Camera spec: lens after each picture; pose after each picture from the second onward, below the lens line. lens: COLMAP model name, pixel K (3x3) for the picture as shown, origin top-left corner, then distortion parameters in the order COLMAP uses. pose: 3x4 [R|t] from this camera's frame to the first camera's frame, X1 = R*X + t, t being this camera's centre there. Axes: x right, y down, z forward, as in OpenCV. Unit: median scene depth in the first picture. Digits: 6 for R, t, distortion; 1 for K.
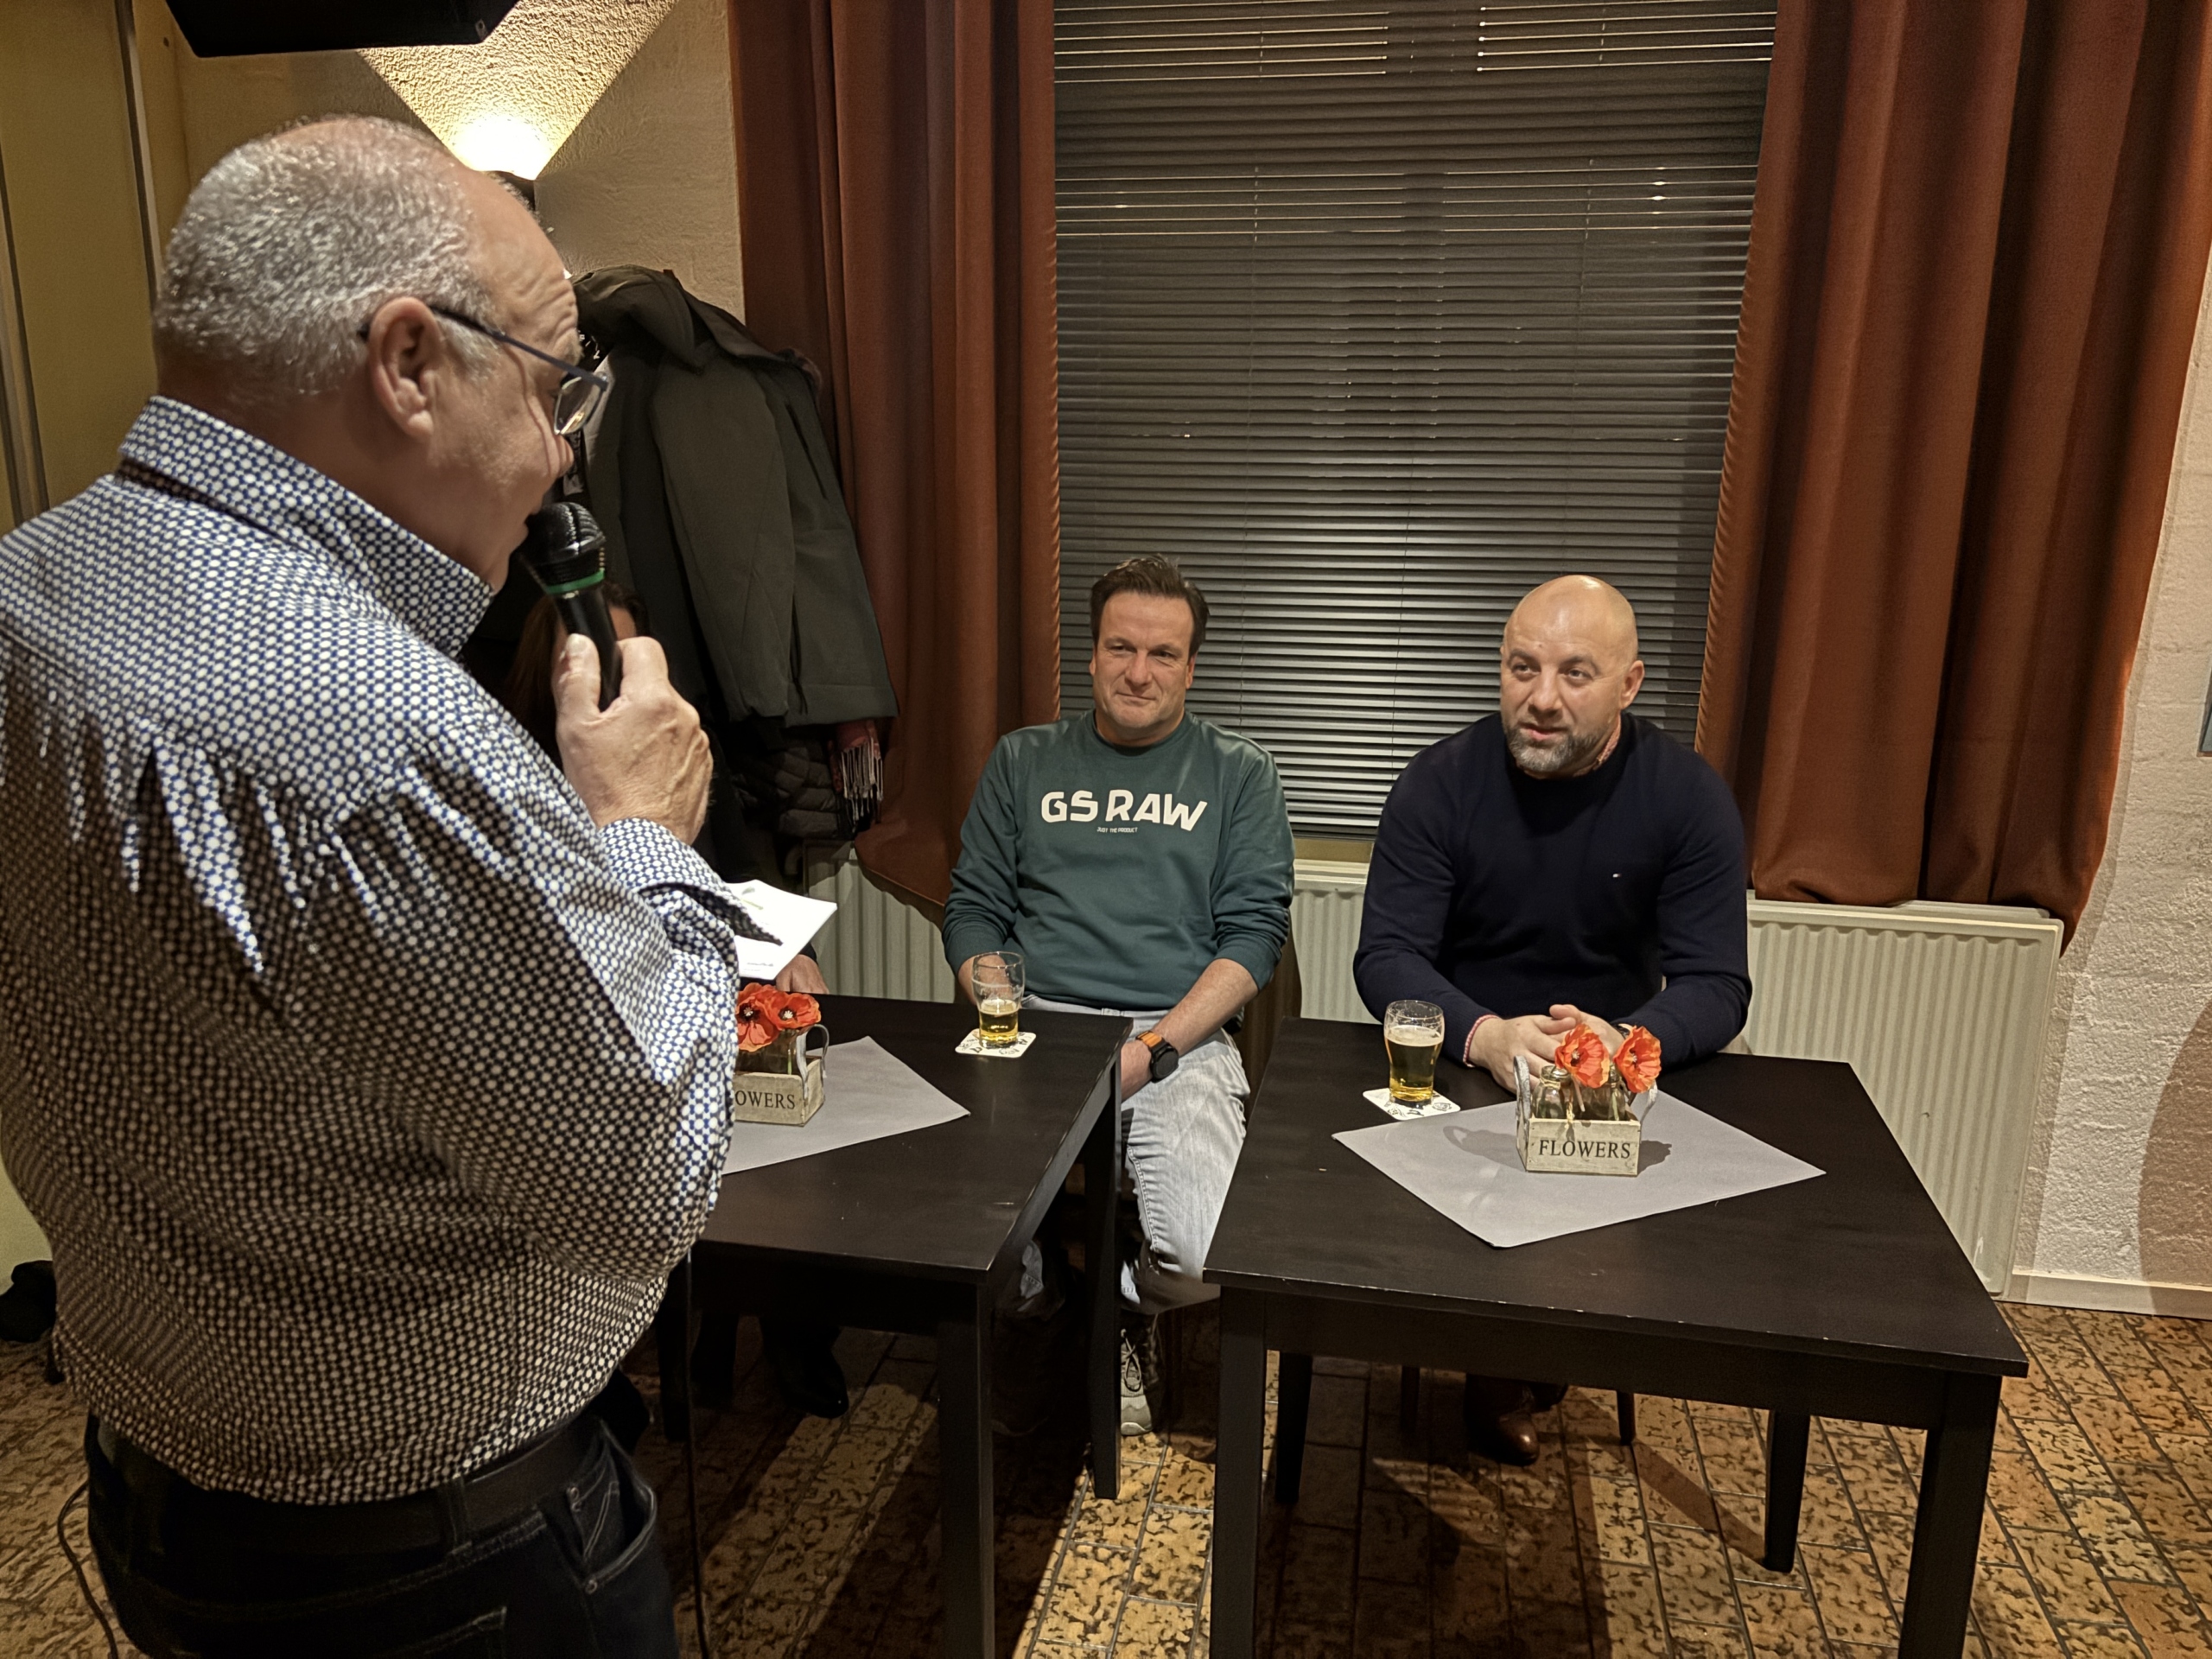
lens RADIAL K [[1705.5, 0, 1106.0], [0, 1705.5, 829.5], [0, 0, 1]] dist [0.063787, -0.109740]
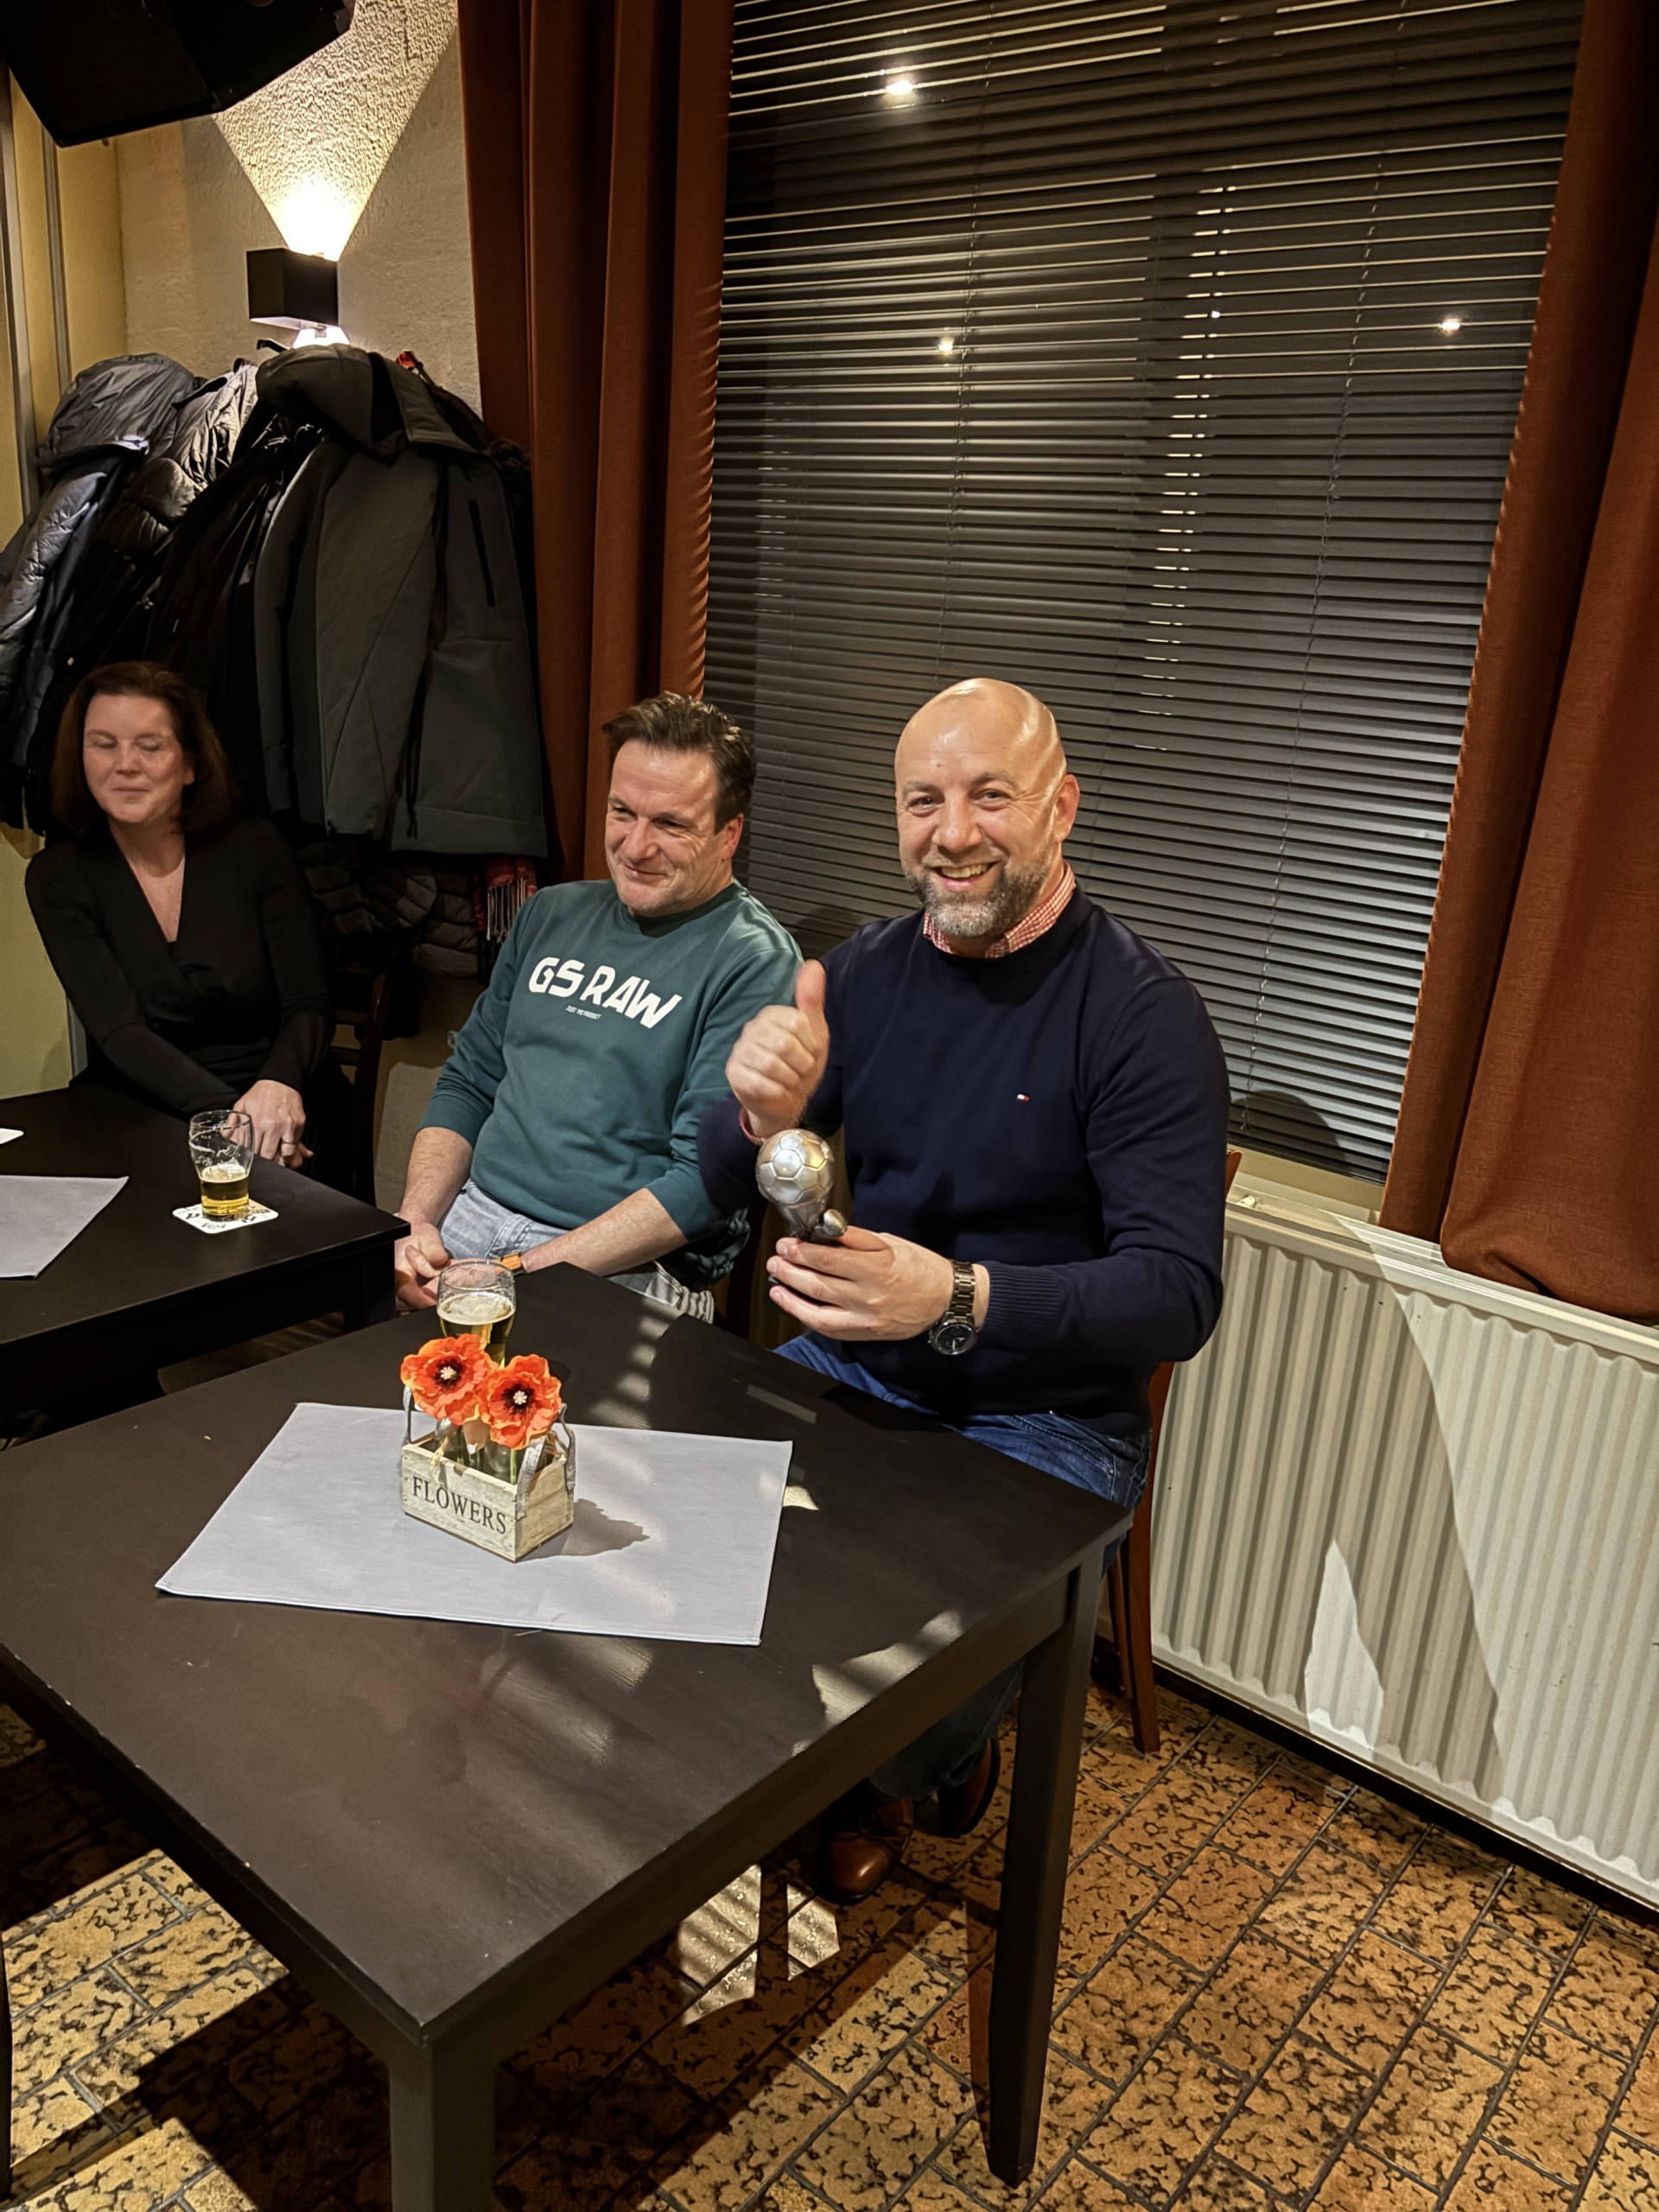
lens RADIAL K [[1705.5, 0, 830.7], [0, 1705.5, 1118.4], [0, 0, 1]] dist [0.063787, -0.109740]
pose [[0.881538, 0.185037, -0.434342, 0.485088], [-0.161492, 0.982681, 0.090875, -0.043867], [0.443635, -0.009967, 0.896152, 0.296846]]
